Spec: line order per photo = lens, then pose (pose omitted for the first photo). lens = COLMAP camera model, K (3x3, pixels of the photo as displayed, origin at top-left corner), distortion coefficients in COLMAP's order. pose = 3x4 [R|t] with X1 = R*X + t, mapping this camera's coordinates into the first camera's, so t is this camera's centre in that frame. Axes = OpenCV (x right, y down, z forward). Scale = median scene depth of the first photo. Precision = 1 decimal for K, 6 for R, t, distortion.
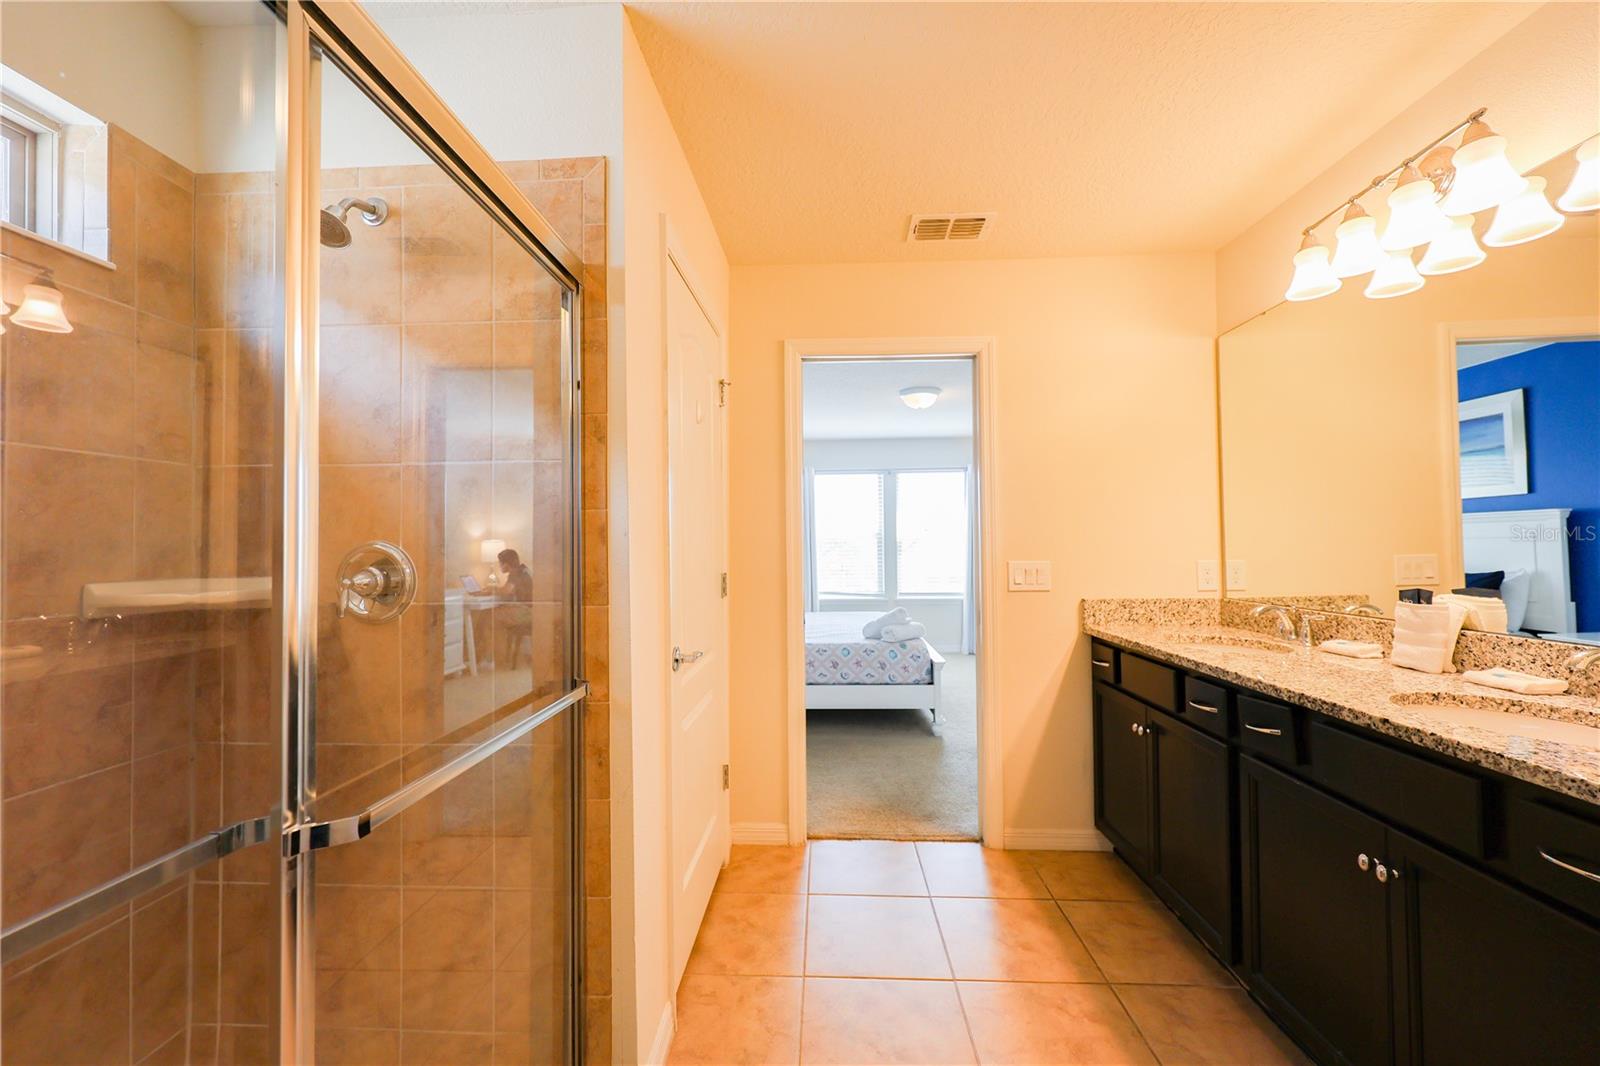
lens RADIAL K [[635.9, 0, 805.9], [0, 635.9, 534.0], [0, 0, 1]] dist [-0.000155, -0.000077]
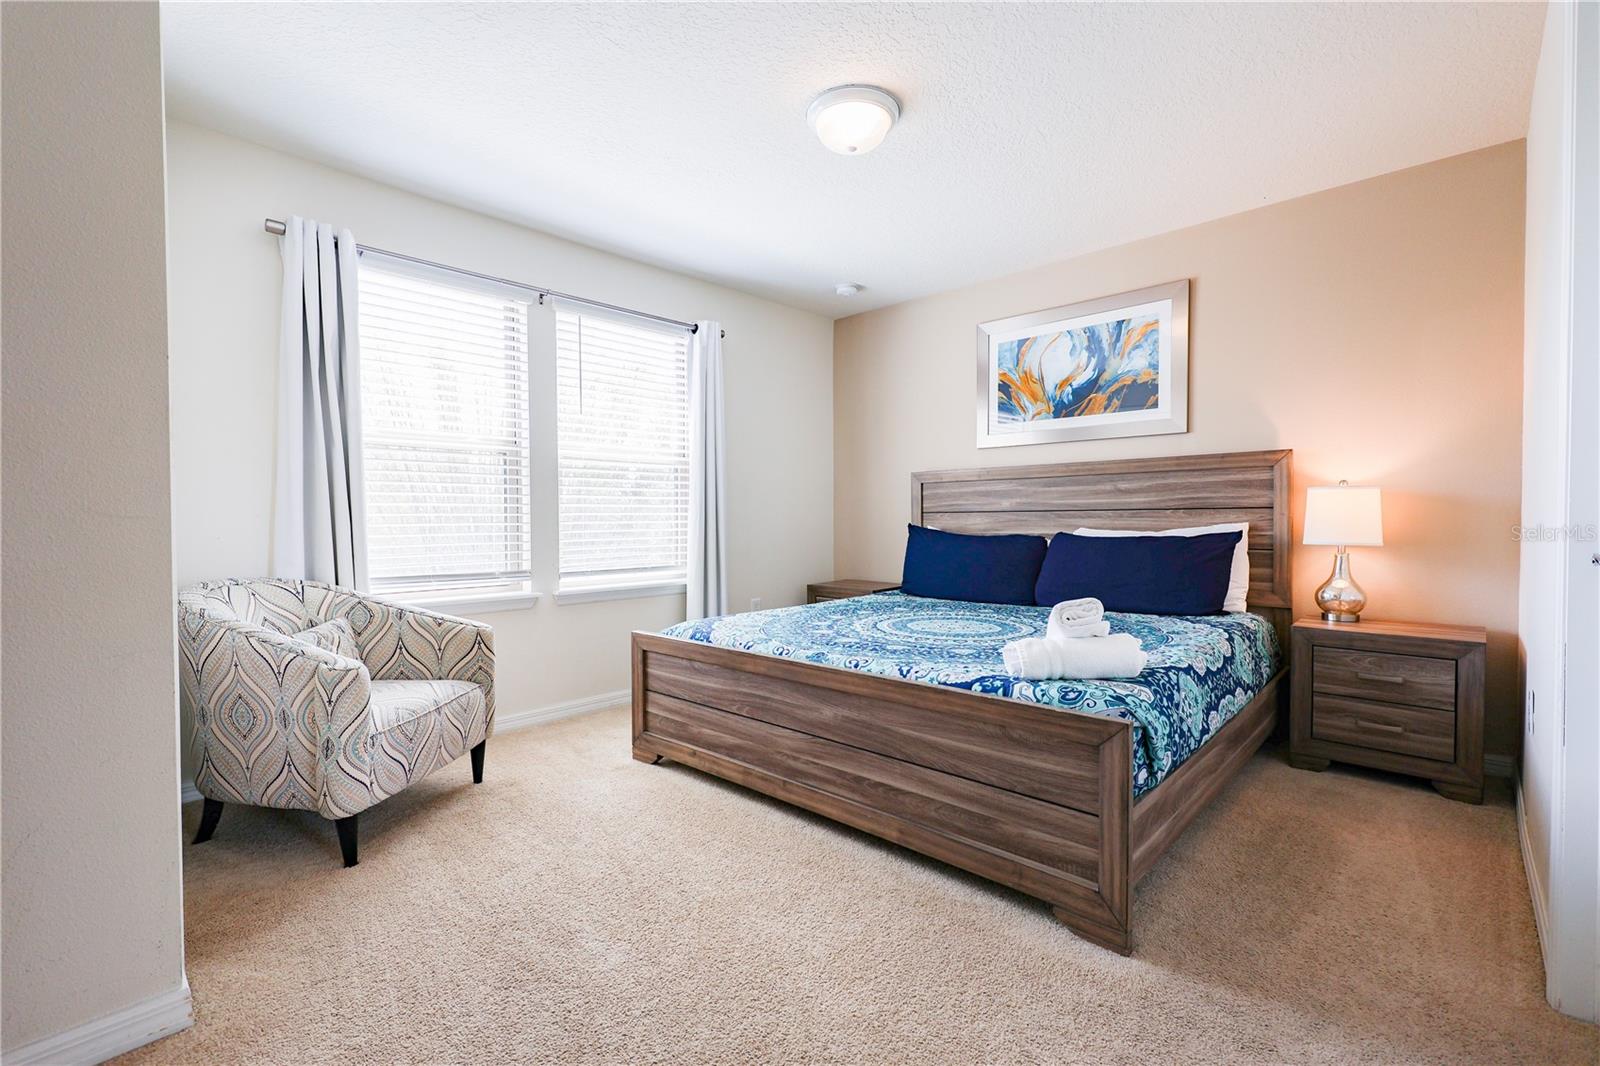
lens RADIAL K [[668.7, 0, 800.0], [0, 668.7, 533.0], [0, 0, 1]] dist [0.018581, 0.000007]
pose [[0.703365, -0.004281, 0.710816, -0.071214], [-0.012182, 0.999762, 0.018076, 0.051776], [-0.710724, -0.021373, 0.703146, 0.556028]]
